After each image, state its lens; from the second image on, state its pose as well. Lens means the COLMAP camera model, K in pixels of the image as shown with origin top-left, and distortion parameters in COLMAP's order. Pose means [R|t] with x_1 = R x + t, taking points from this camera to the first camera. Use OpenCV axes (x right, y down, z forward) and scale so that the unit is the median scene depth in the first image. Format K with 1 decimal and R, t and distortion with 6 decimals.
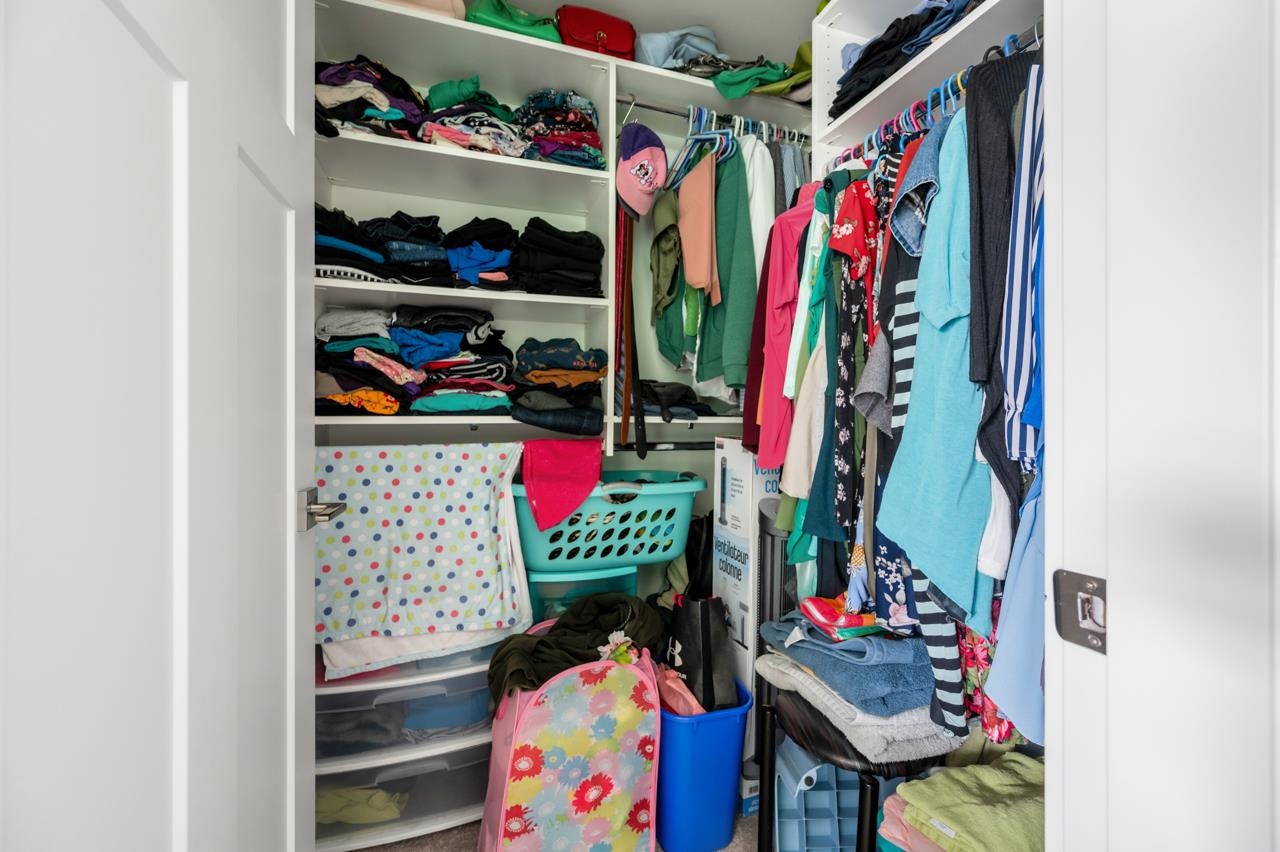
lens RADIAL K [[520.1, 0, 638.0], [0, 520.1, 420.8], [0, 0, 1]] dist [0.002383, -0.000224]
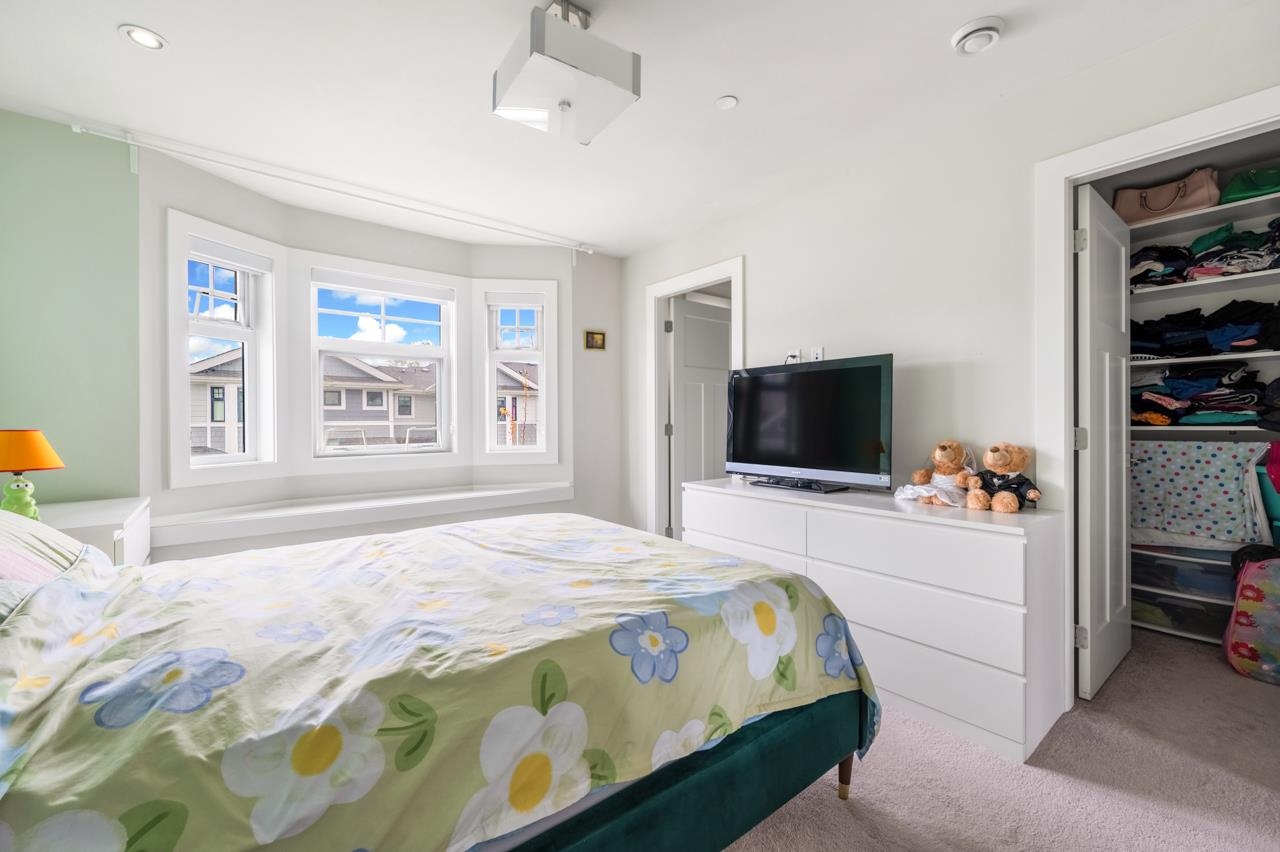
lens RADIAL K [[520.1, 0, 638.0], [0, 520.1, 420.8], [0, 0, 1]] dist [0.002383, -0.000224]
pose [[0.337216, -0.004218, -0.941418, 0.691087], [-0.001451, 0.999986, -0.005000, -0.015596], [0.941426, 0.003053, 0.337205, -1.504771]]
